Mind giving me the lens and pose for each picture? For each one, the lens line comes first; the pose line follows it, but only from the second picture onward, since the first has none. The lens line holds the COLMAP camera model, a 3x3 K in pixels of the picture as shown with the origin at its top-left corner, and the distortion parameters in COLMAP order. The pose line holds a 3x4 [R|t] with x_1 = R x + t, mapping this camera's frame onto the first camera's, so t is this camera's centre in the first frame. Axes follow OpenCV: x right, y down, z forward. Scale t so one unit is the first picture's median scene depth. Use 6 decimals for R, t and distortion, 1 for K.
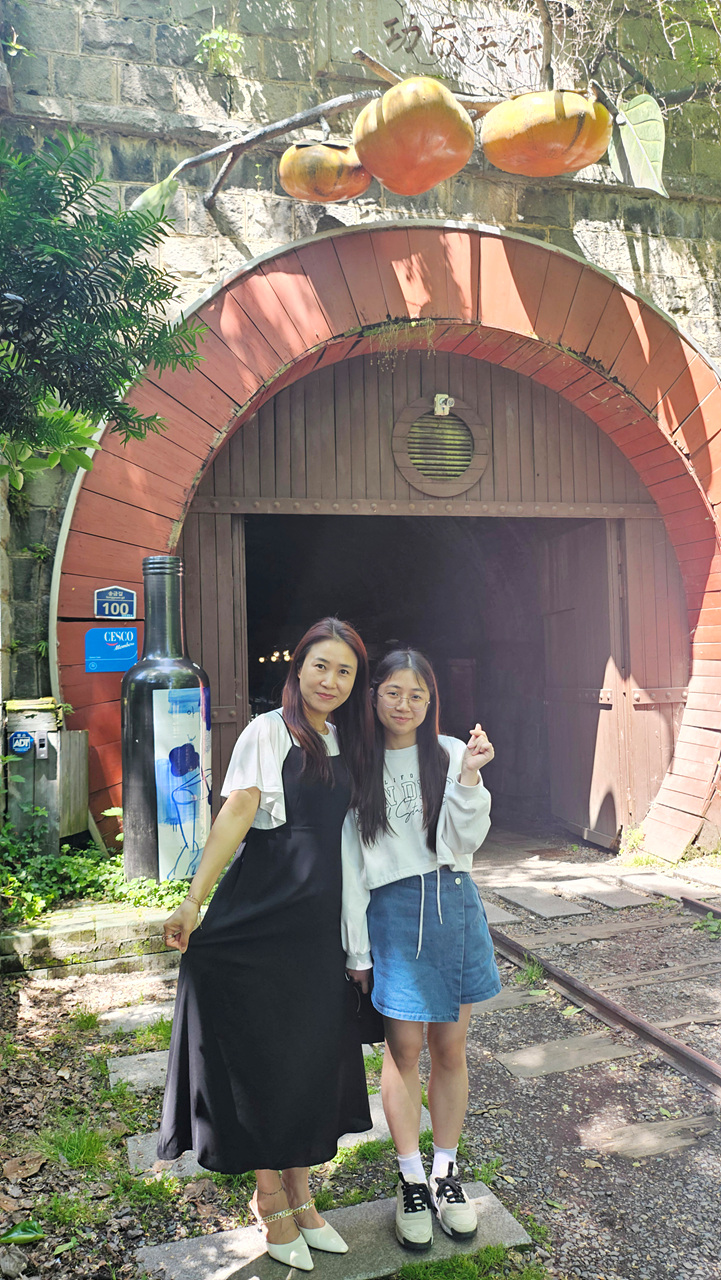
lens RADIAL K [[899.1, 0, 346.5], [0, 899.1, 634.5], [0, 0, 1]] dist [0.065626, -0.072397]
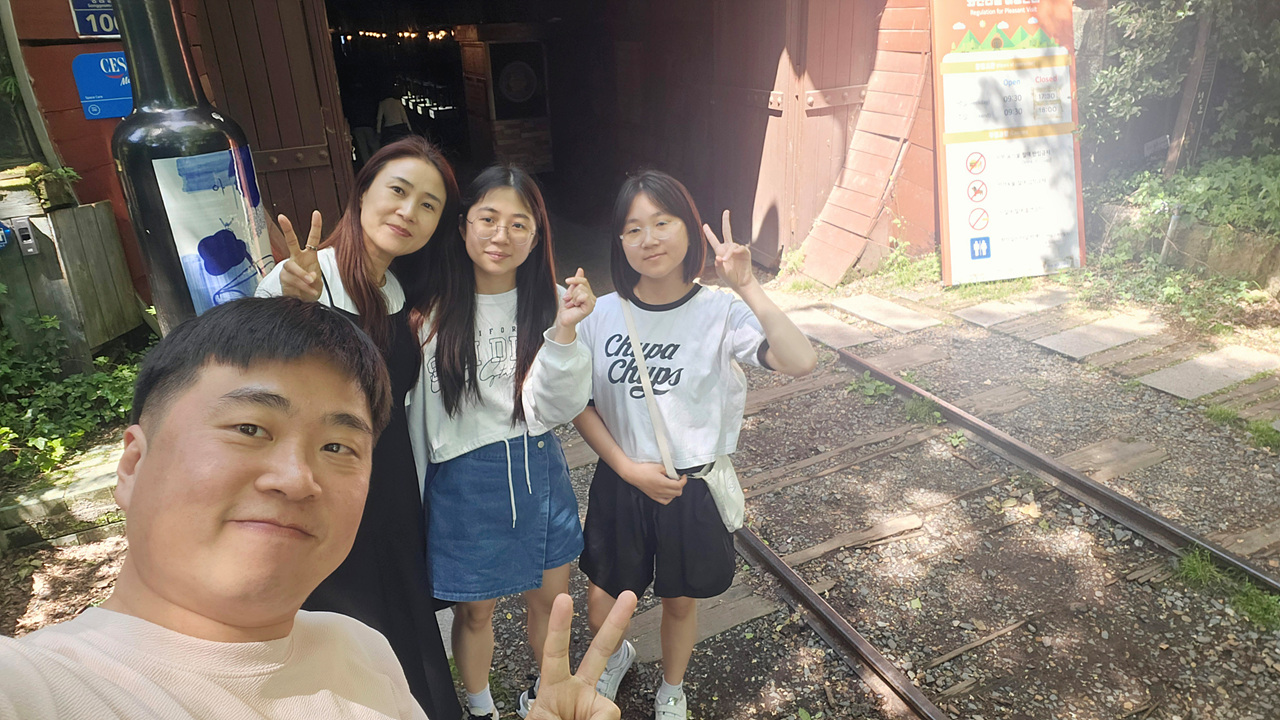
lens RADIAL K [[802.6, 0, 636.3], [0, 802.6, 359.3], [0, 0, 1]] dist [0.110567, -0.092895]
pose [[0.992861, -0.077602, 0.090580, 0.081400], [0.033420, 0.909989, 0.413284, -0.044855], [-0.114499, -0.407306, 0.906086, 0.250510]]
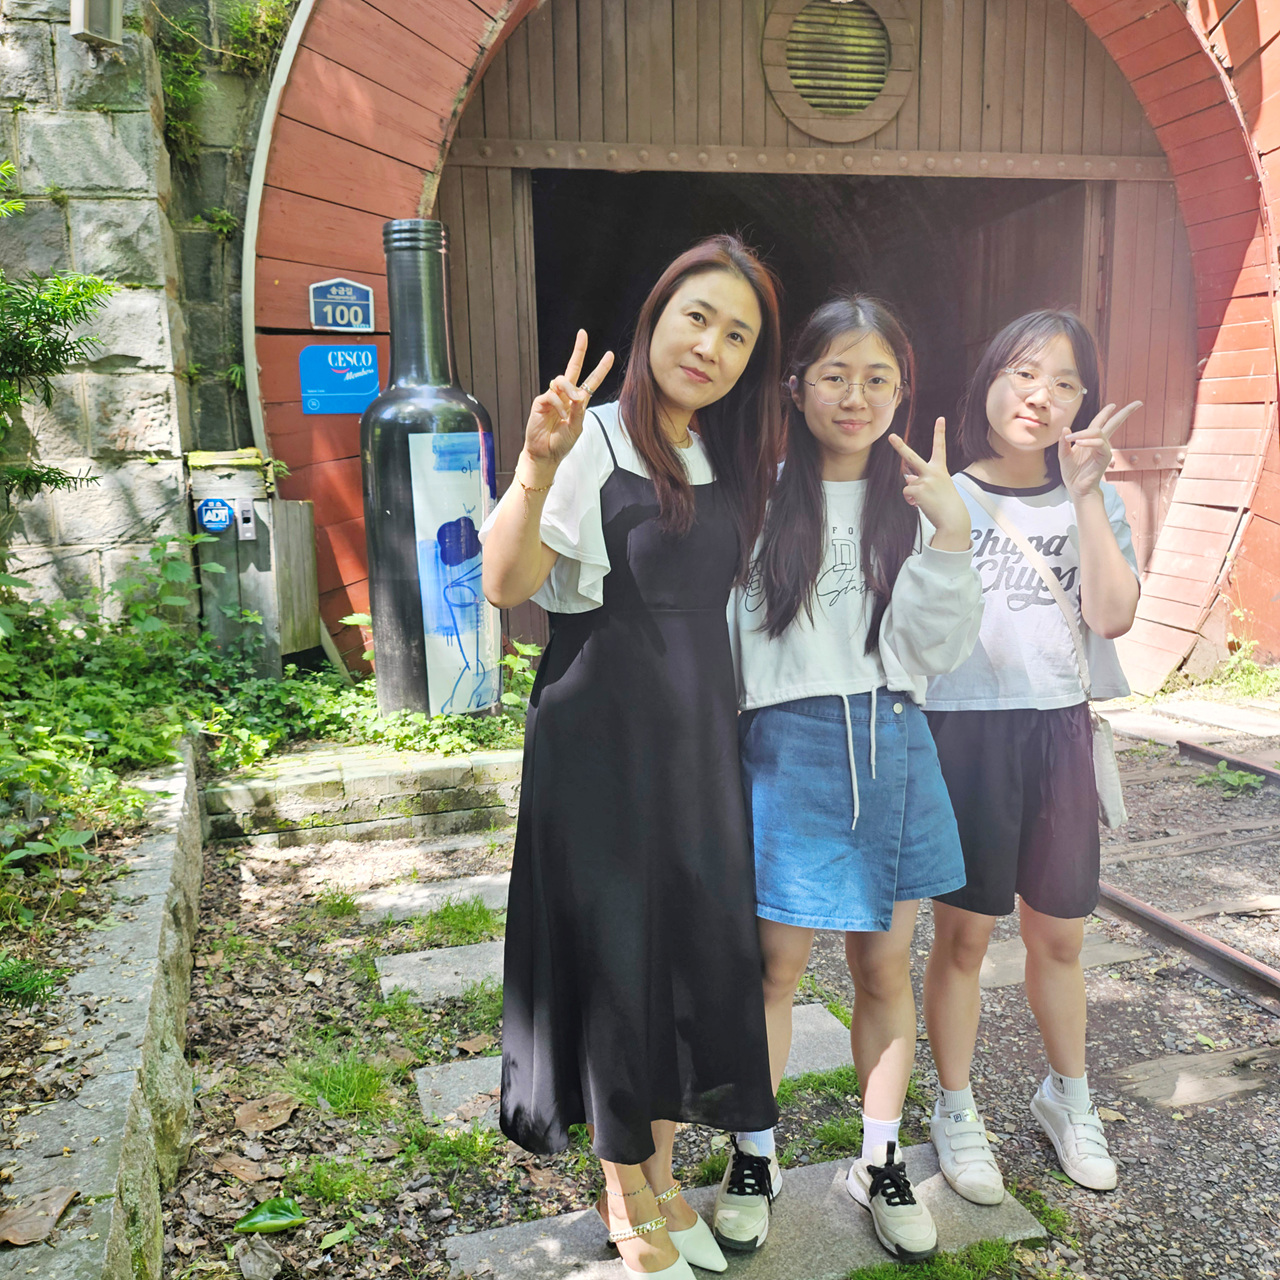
lens RADIAL K [[1200.7, 0, 631.0], [0, 1200.7, 662.0], [0, 0, 1]] dist [0.067861, -0.077346]
pose [[0.999915, 0.003175, -0.012616, -0.034206], [-0.000461, 0.977814, 0.209475, 0.032646], [0.013001, -0.209452, 0.977733, 0.091228]]
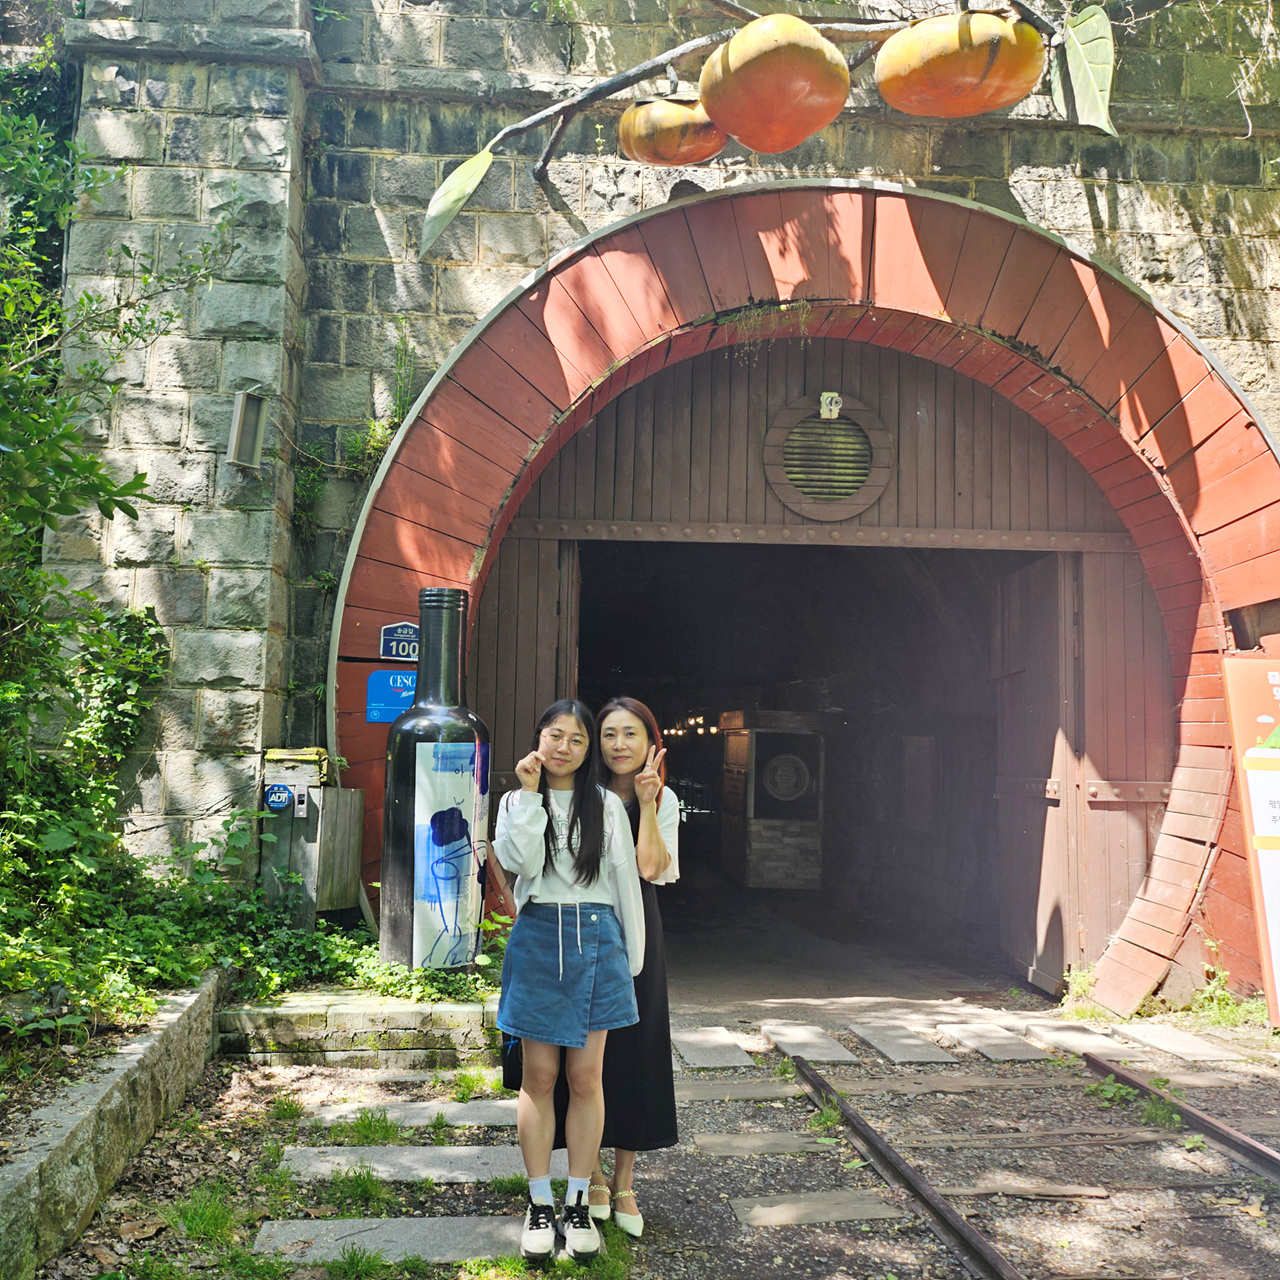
lens RADIAL K [[1198.2, 0, 612.6], [0, 1198.2, 648.7], [0, 0, 1]] dist [0.081809, -0.094490]
pose [[0.979638, 0.030466, -0.198448, 0.159132], [-0.038751, 0.998526, -0.038002, 0.006908], [0.196998, 0.044918, 0.979374, -0.072679]]
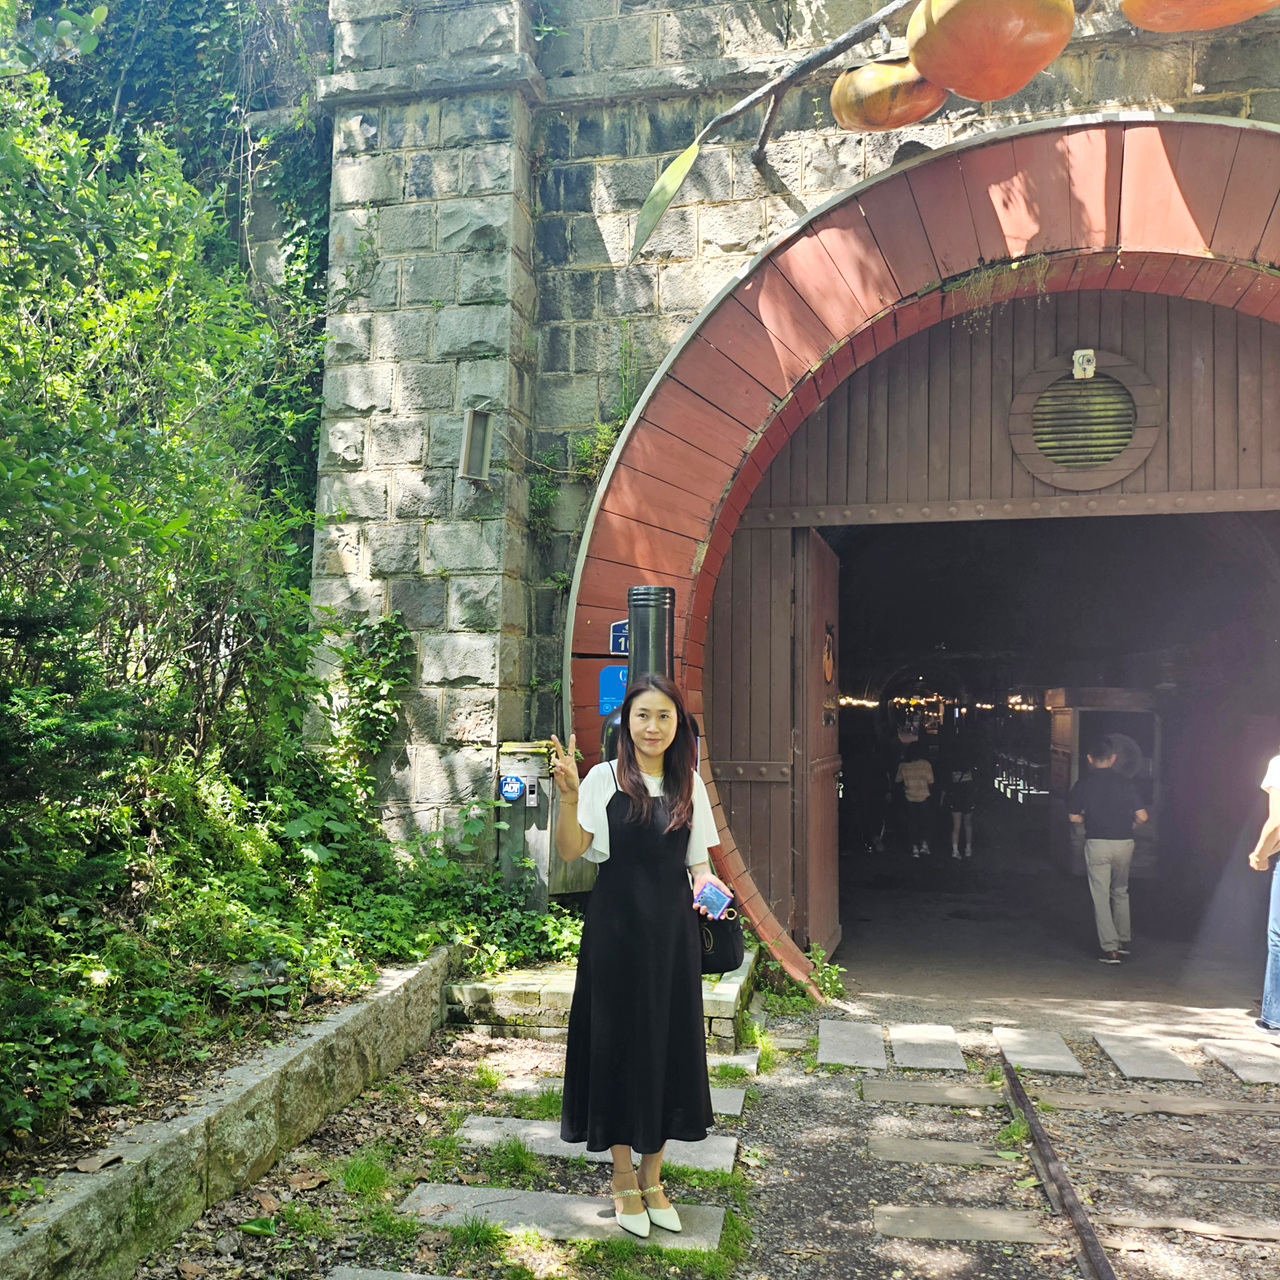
lens RADIAL K [[1194.8, 0, 640.3], [0, 1194.8, 666.3], [0, 0, 1]] dist [0.079828, -0.084337]
pose [[0.887671, 0.014780, -0.460240, 0.282941], [-0.014703, 0.999885, 0.003751, -0.011038], [0.460243, 0.003437, 0.887786, -0.033772]]
